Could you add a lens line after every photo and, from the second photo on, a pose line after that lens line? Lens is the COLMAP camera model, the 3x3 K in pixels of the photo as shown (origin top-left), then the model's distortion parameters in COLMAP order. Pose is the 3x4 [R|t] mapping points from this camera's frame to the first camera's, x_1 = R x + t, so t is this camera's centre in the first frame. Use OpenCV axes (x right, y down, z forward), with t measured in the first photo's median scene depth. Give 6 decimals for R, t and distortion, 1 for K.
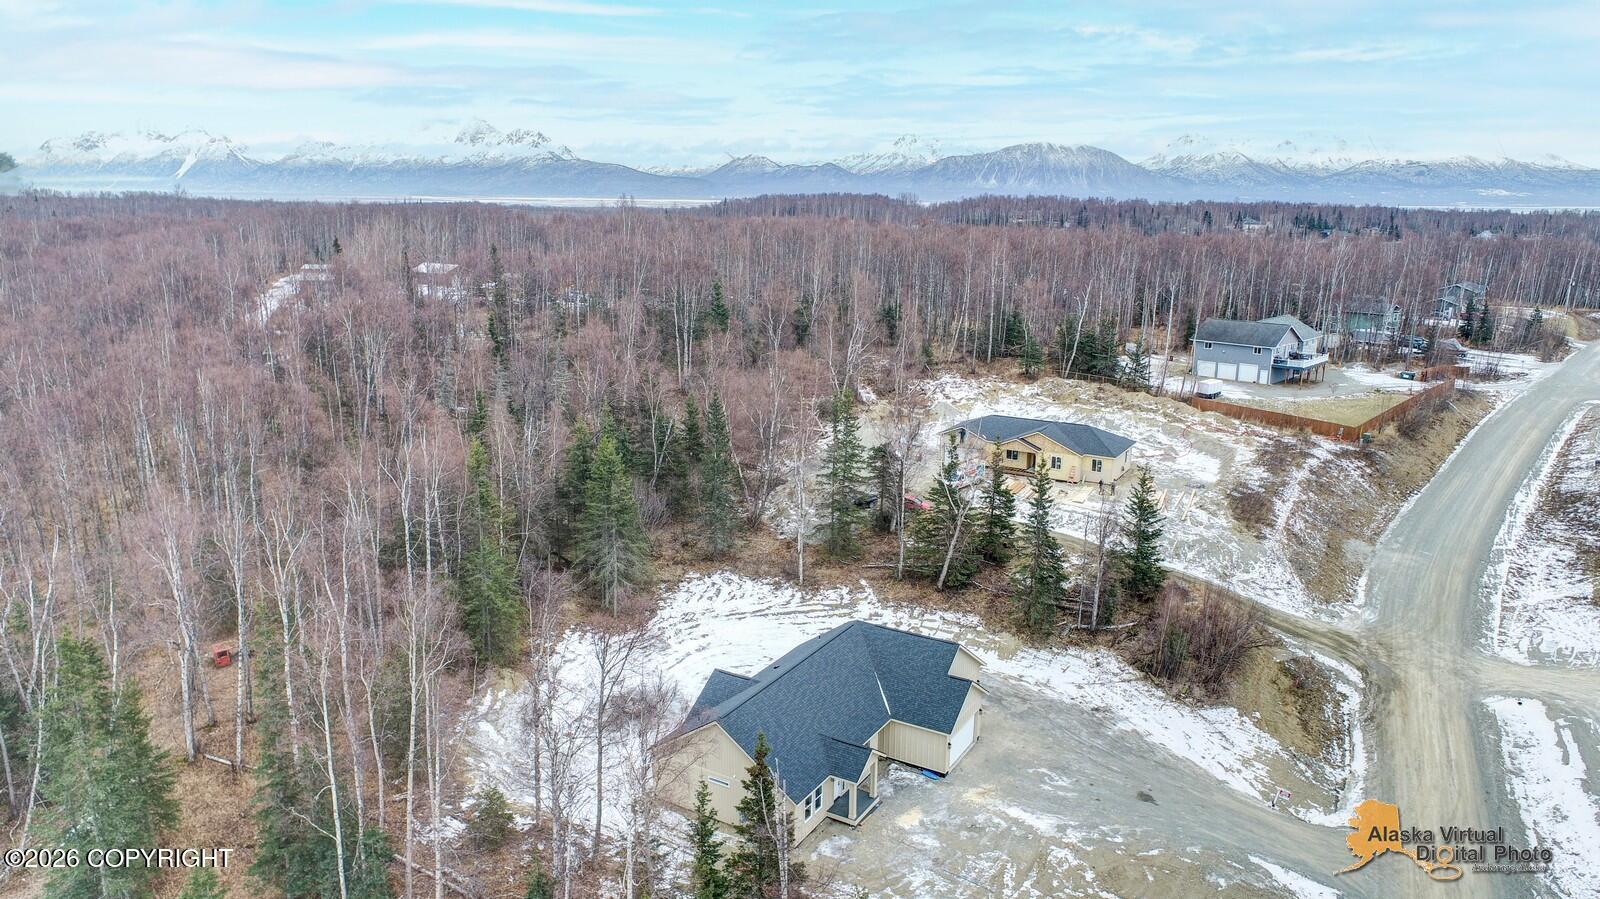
lens RADIAL K [[1072.2, 0, 801.7], [0, 1072.2, 464.1], [0, 0, 1]] dist [0.001746, 0.002581]
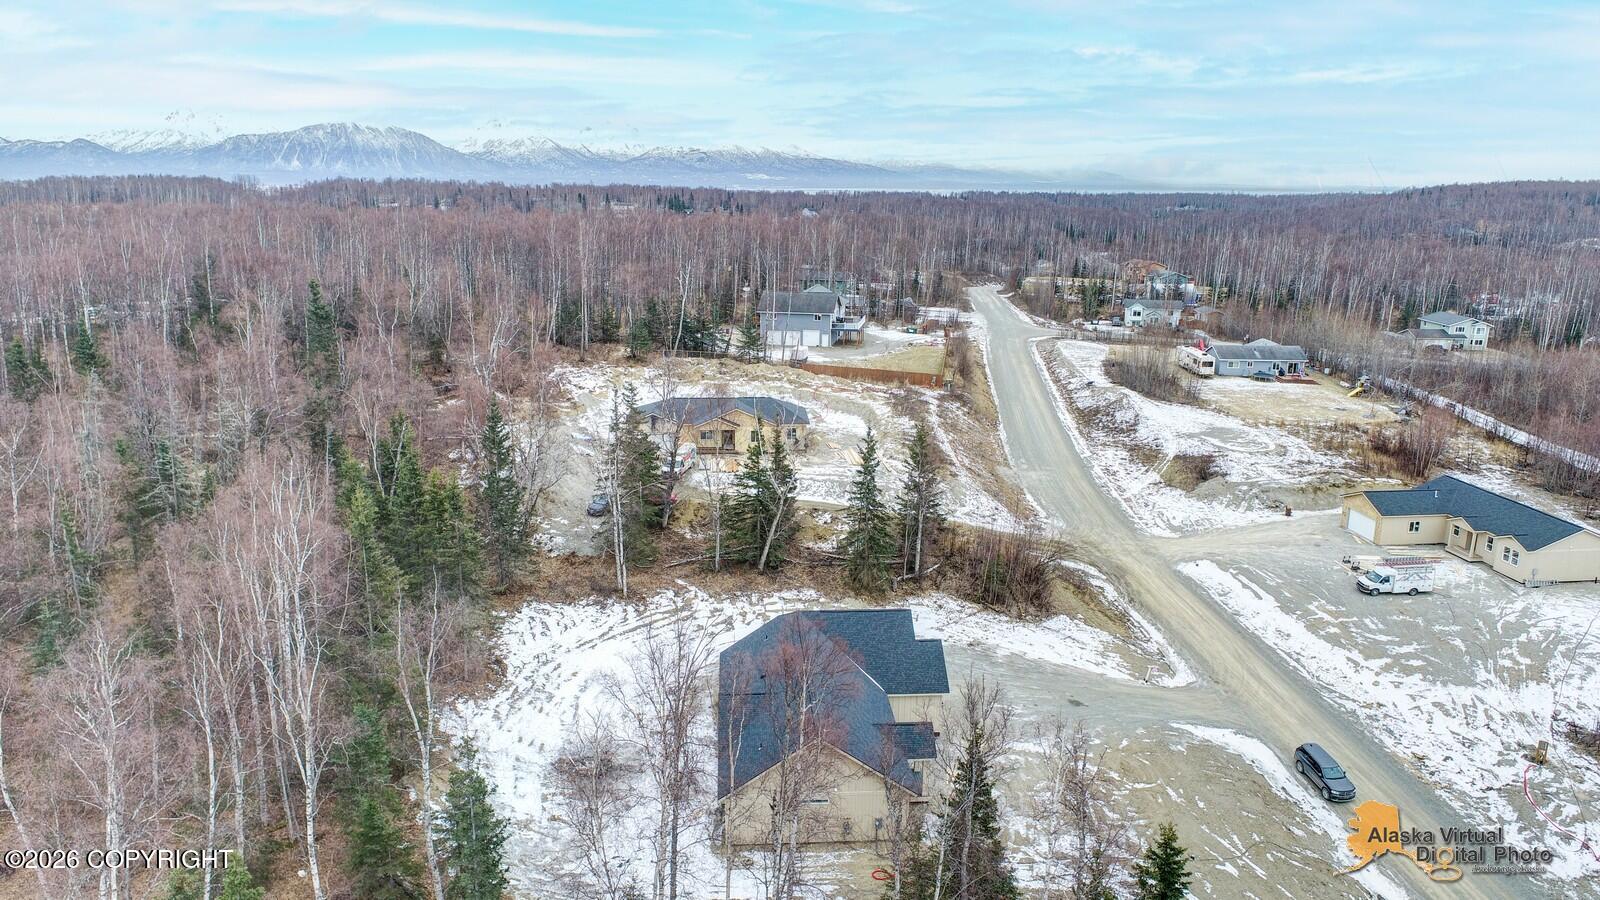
lens RADIAL K [[1072.2, 0, 801.7], [0, 1072.2, 464.6], [0, 0, 1]] dist [0.001746, 0.002581]
pose [[0.824931, -0.144783, 0.546377, -0.384306], [0.136536, 0.989054, 0.055943, -0.034023], [-0.548496, 0.028451, 0.835669, 0.147363]]
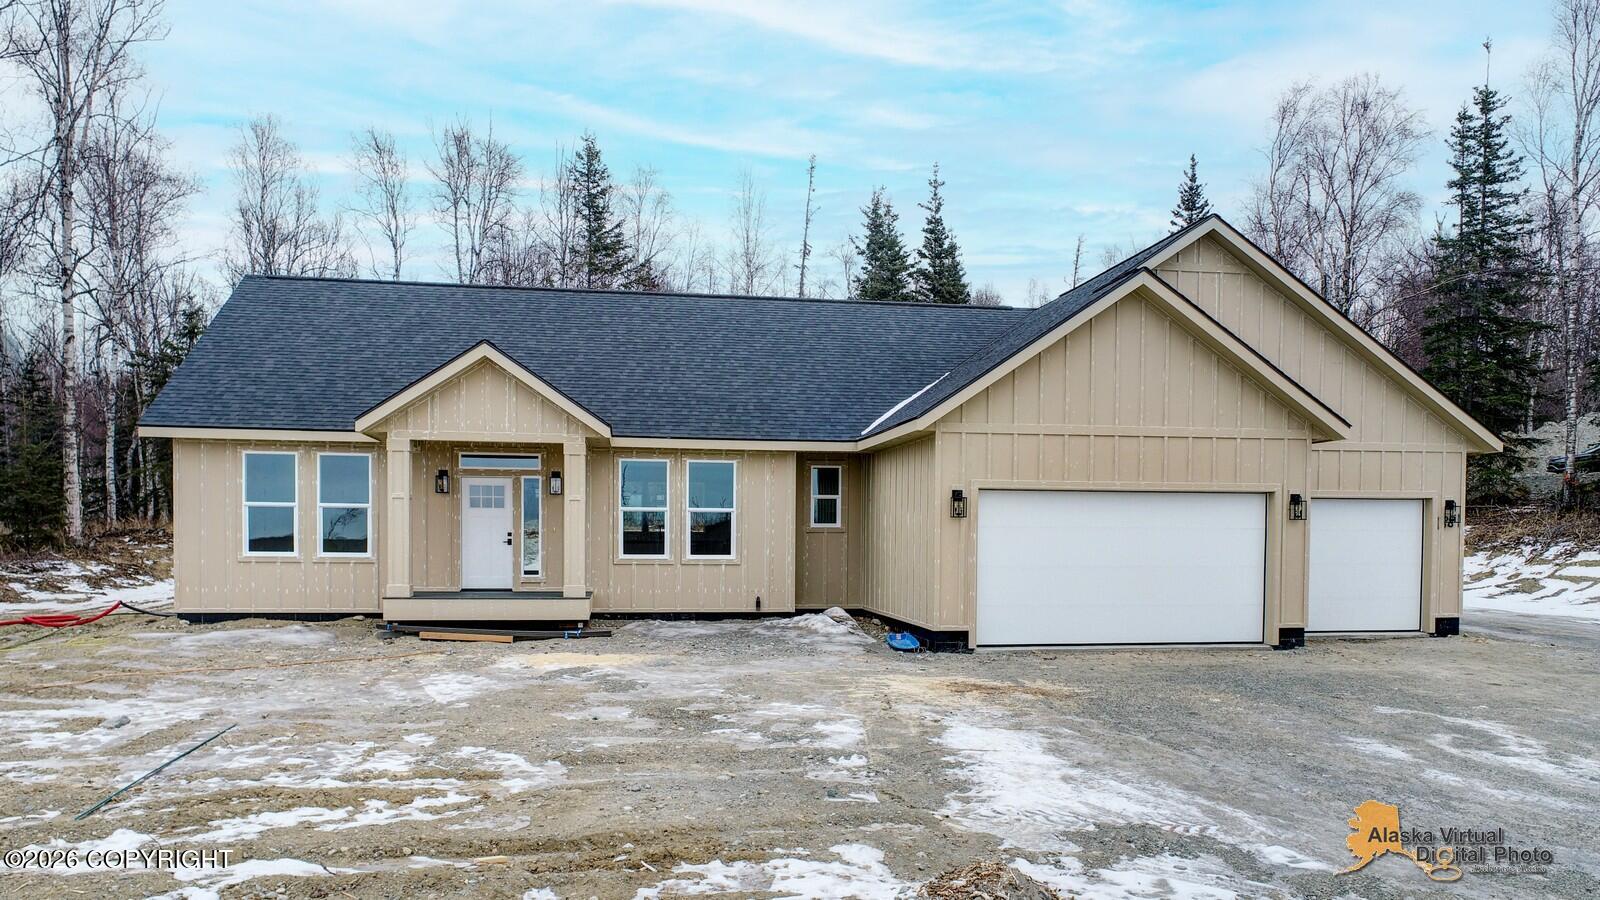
lens RADIAL K [[1125.2, 0, 802.4], [0, 1125.2, 566.0], [0, 0, 1]] dist [0.001217, 0.002155]
pose [[0.640463, 0.016677, -0.767808, 0.226468], [-0.193525, 0.971007, -0.140336, 0.237251], [0.743206, 0.238470, 0.625121, 0.622919]]
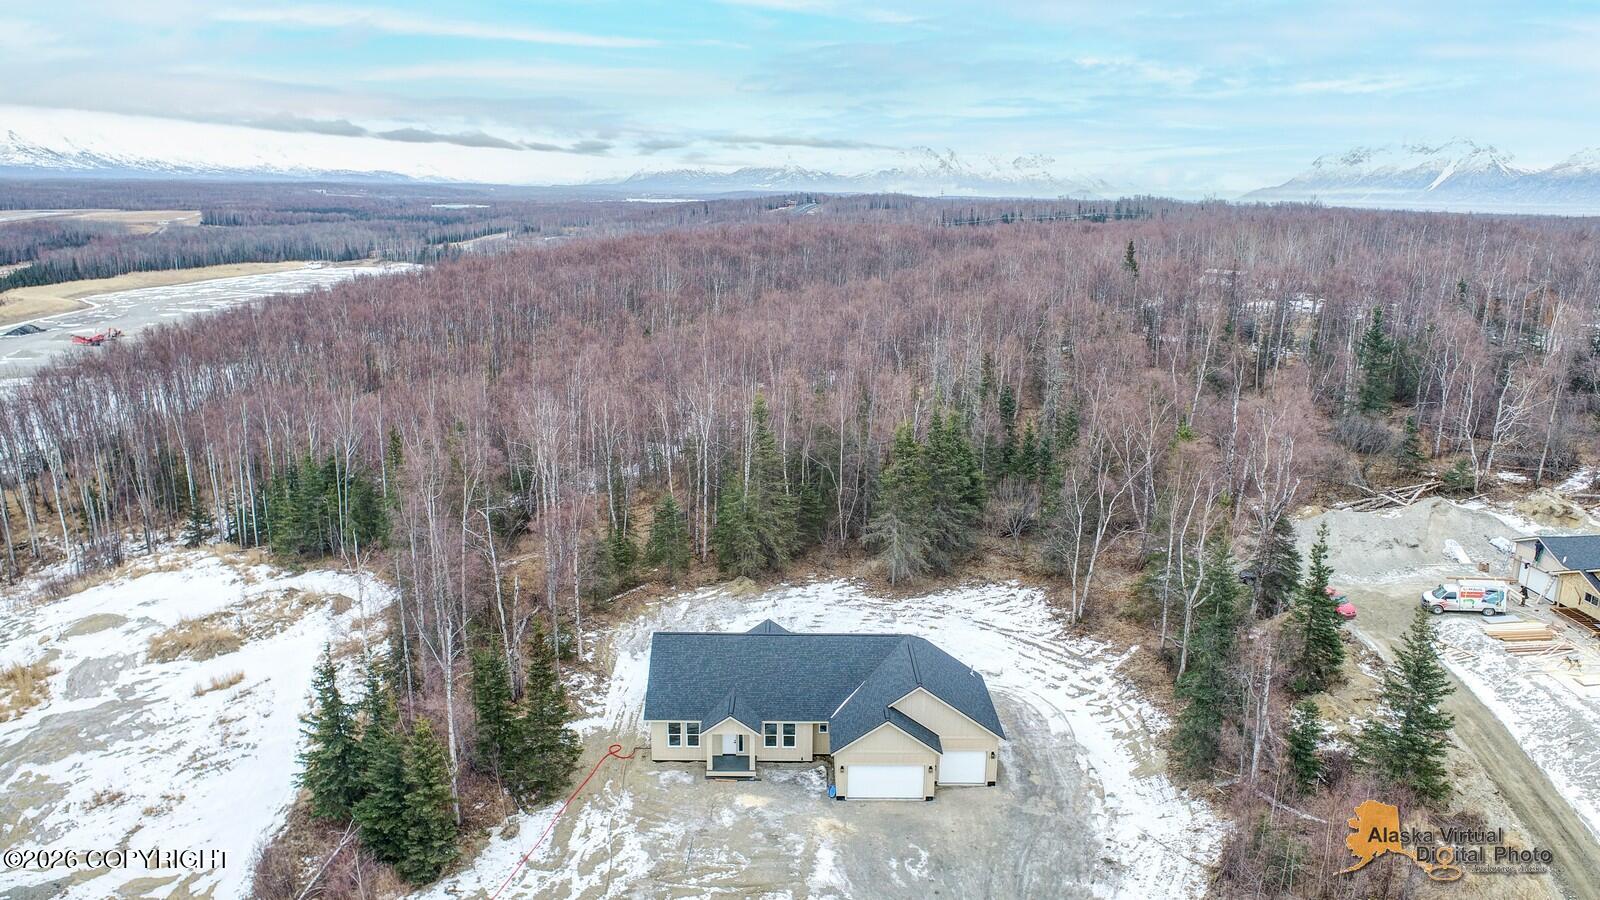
lens RADIAL K [[1076.1, 0, 800.0], [0, 1076.1, 450.0], [0, 0, 1]] dist [-0.006739, 0.007529]
pose [[0.511581, 0.197911, -0.836131, 0.648335], [-0.217153, 0.971302, 0.097042, -0.073529], [0.831342, 0.131924, 0.539877, 0.312009]]
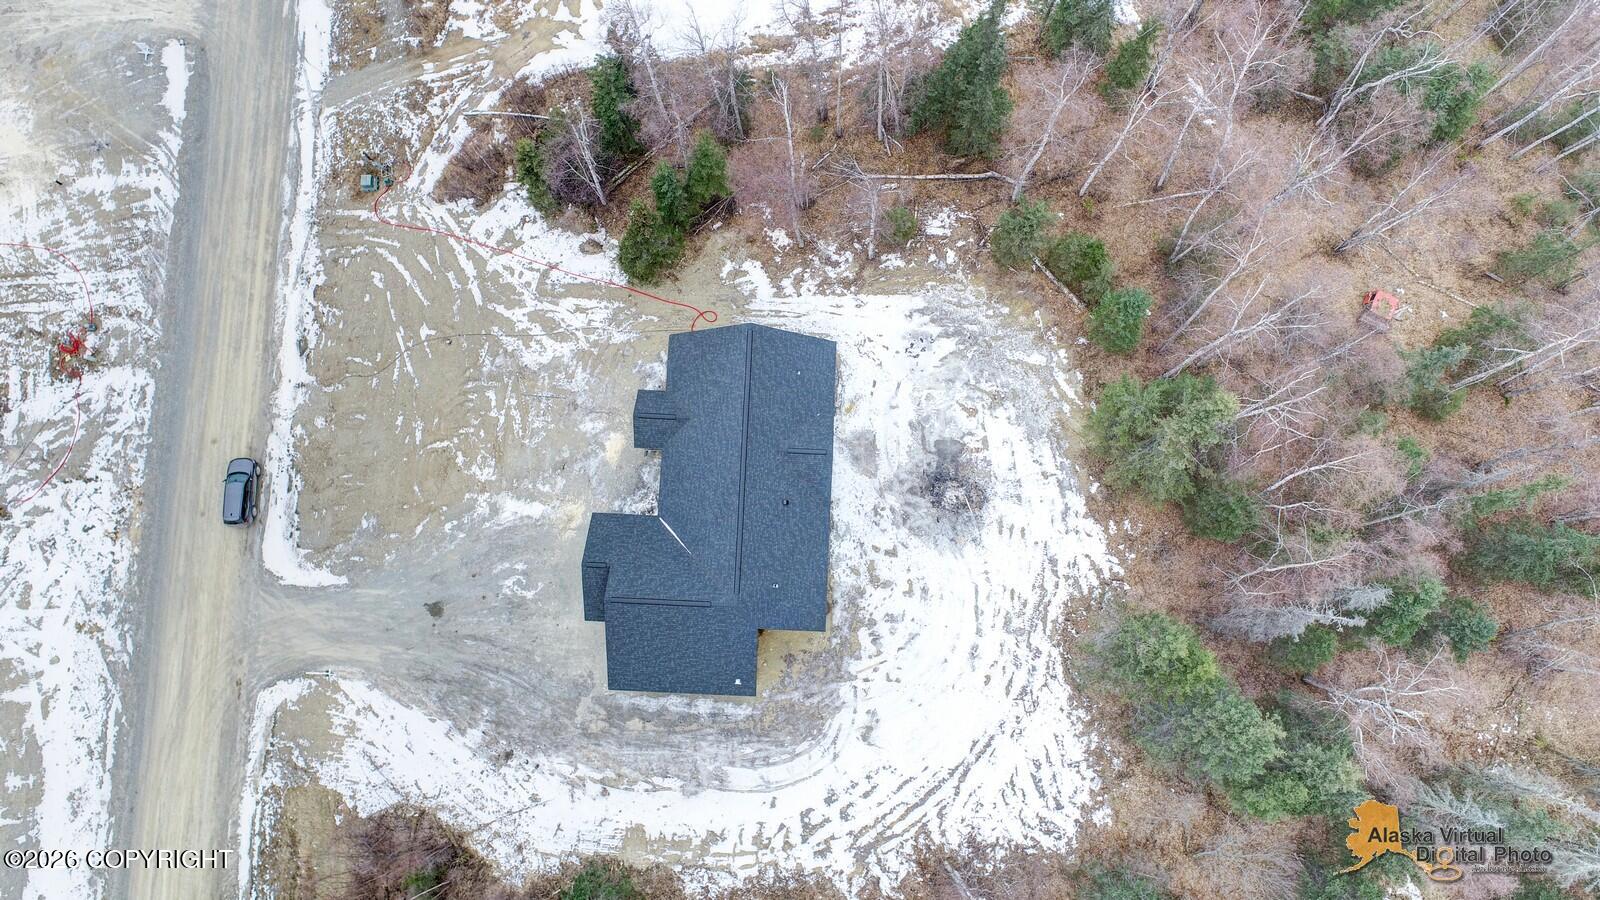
lens RADIAL K [[1092.3, 0, 800.5], [0, 1092.3, 434.9], [0, 0, 1]] dist [-0.011796, 0.006759]
pose [[-0.881770, 0.463453, -0.087707, 0.016561], [-0.125359, -0.051003, 0.990800, -0.585899], [0.454715, 0.884653, 0.103071, 0.679217]]
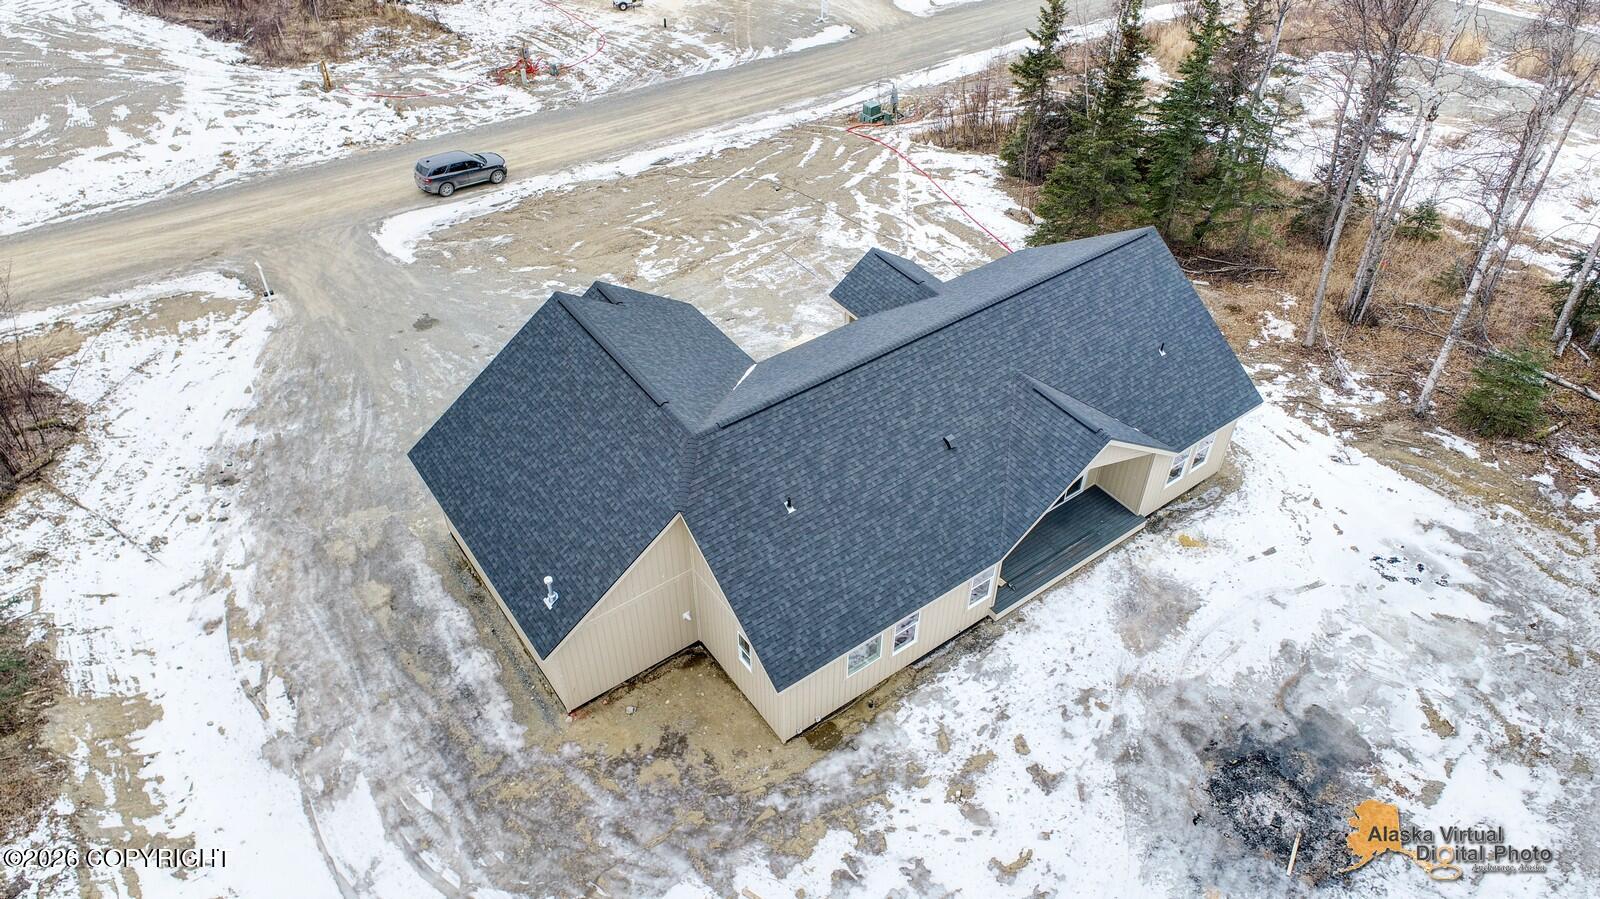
lens RADIAL K [[1073.2, 0, 800.0], [0, 1073.2, 449.5], [0, 0, 1]] dist [-0.006287, 0.004261]
pose [[-0.916173, -0.275852, 0.290747, -0.071295], [0.090213, 0.564890, 0.820220, -0.117292], [-0.390499, 0.777692, -0.492651, 0.971124]]
